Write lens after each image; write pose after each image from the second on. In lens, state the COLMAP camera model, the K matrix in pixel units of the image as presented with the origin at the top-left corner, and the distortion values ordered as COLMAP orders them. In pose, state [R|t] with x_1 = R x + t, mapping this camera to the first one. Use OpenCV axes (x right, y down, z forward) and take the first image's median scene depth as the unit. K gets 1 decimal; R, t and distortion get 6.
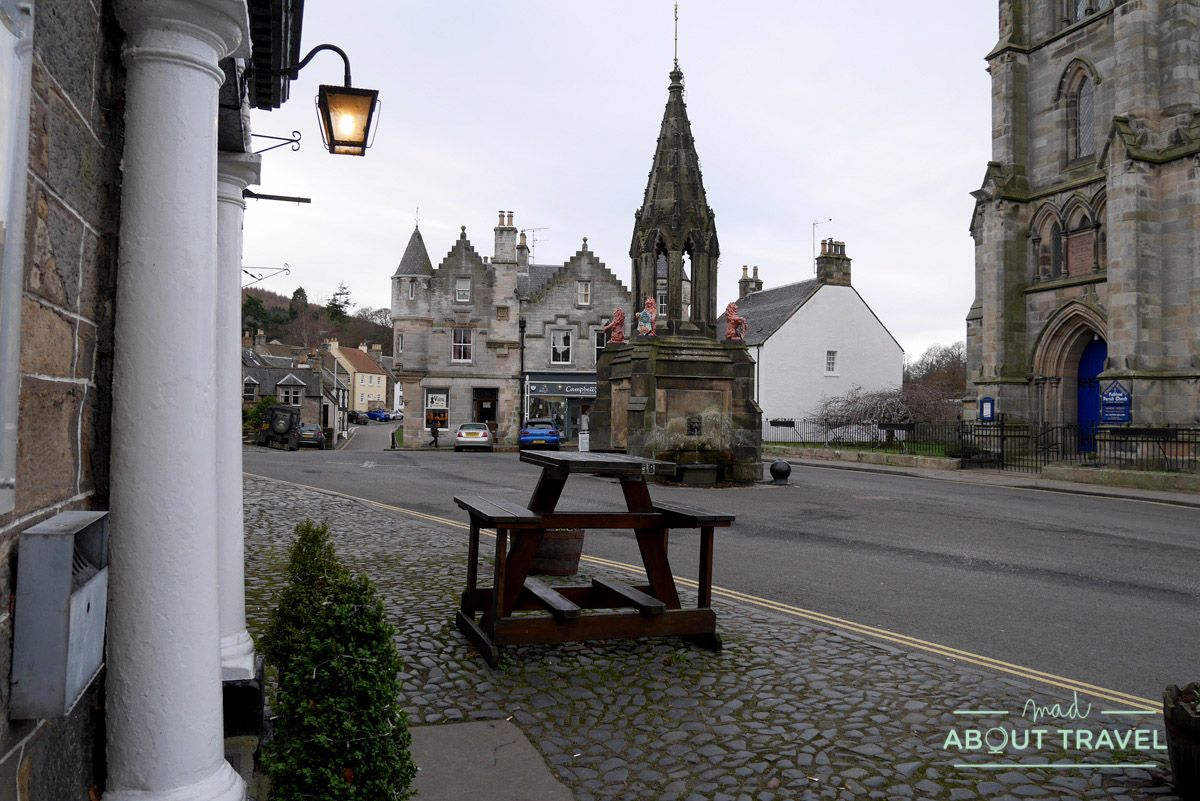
lens RADIAL K [[864.5, 0, 600.0], [0, 864.5, 400.5], [0, 0, 1]] dist [-0.069169, 0.031471]
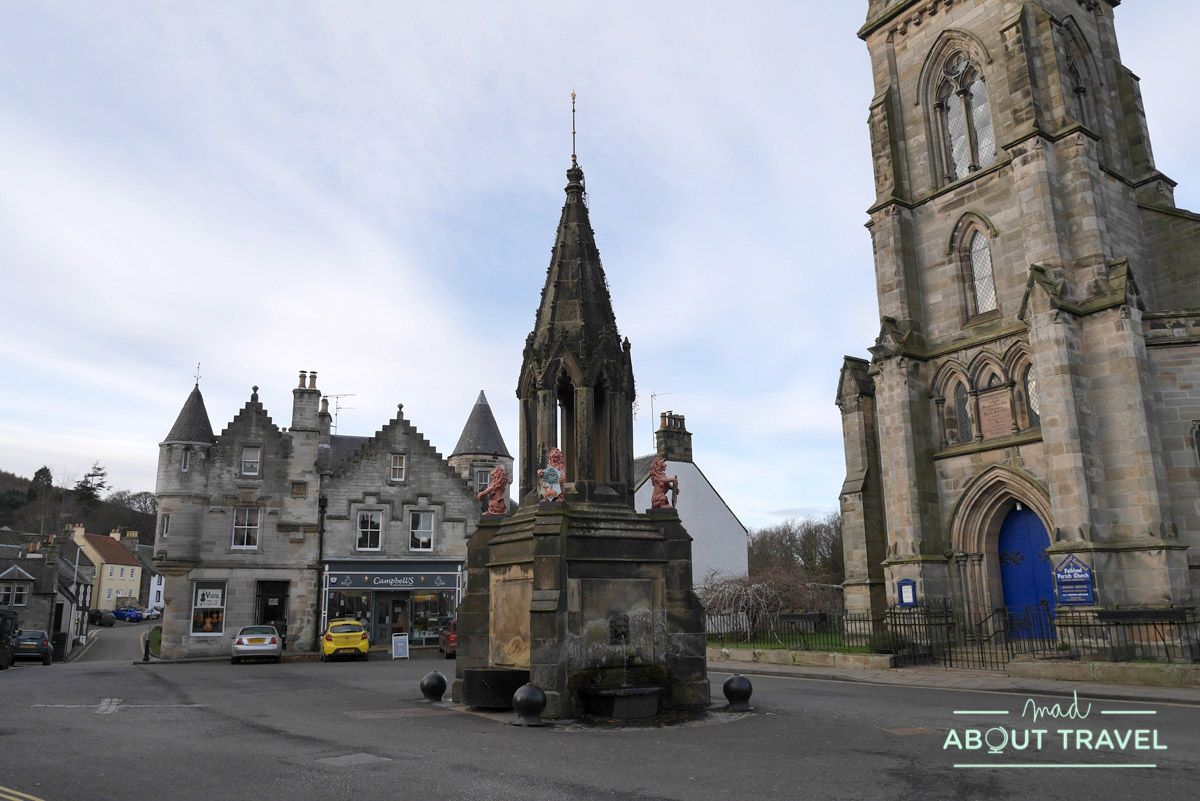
lens RADIAL K [[864.5, 0, 600.0], [0, 864.5, 400.5], [0, 0, 1]] dist [-0.069169, 0.031471]
pose [[0.969958, 0.029392, 0.241490, -0.059164], [0.023335, 0.976856, -0.212620, -0.003645], [-0.242150, 0.211868, 0.946824, 0.222301]]
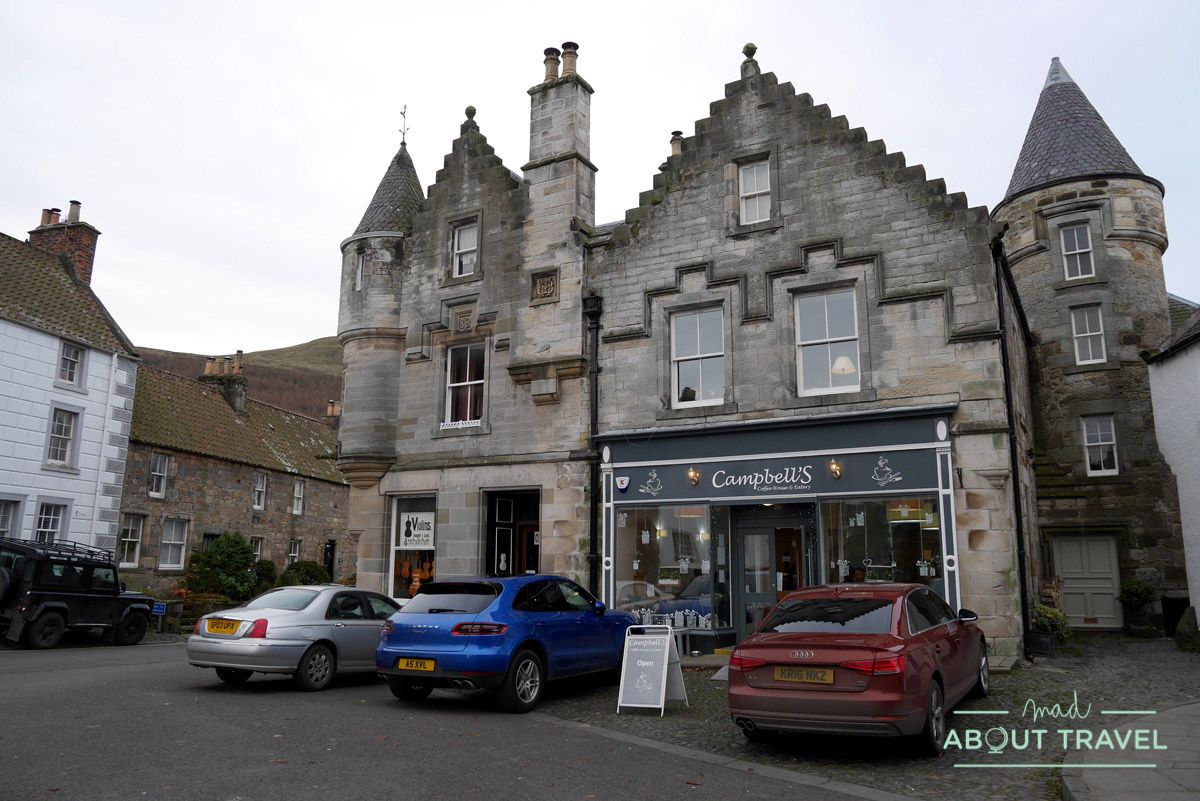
lens RADIAL K [[864.5, 0, 600.0], [0, 864.5, 400.5], [0, 0, 1]] dist [-0.069169, 0.031471]
pose [[0.845403, -0.111642, -0.522331, 0.175719], [0.017228, 0.983103, -0.182242, 0.028553], [0.533851, 0.145070, 0.833041, 1.273316]]
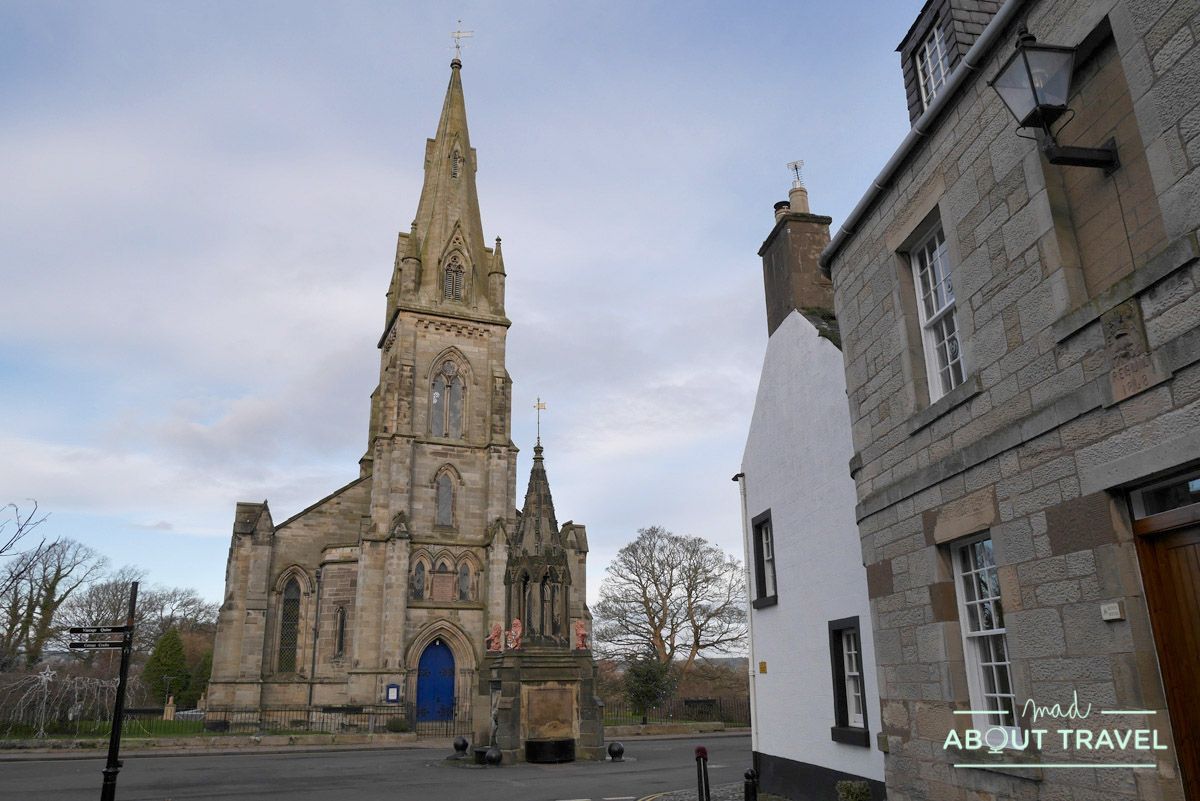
lens RADIAL K [[864.5, 0, 600.0], [0, 864.5, 400.5], [0, 0, 1]] dist [-0.069169, 0.031471]
pose [[-0.085559, 0.293263, 0.952195, -0.999830], [-0.009122, 0.955429, -0.295079, -0.036295], [-0.996291, -0.033933, -0.079071, 0.801026]]
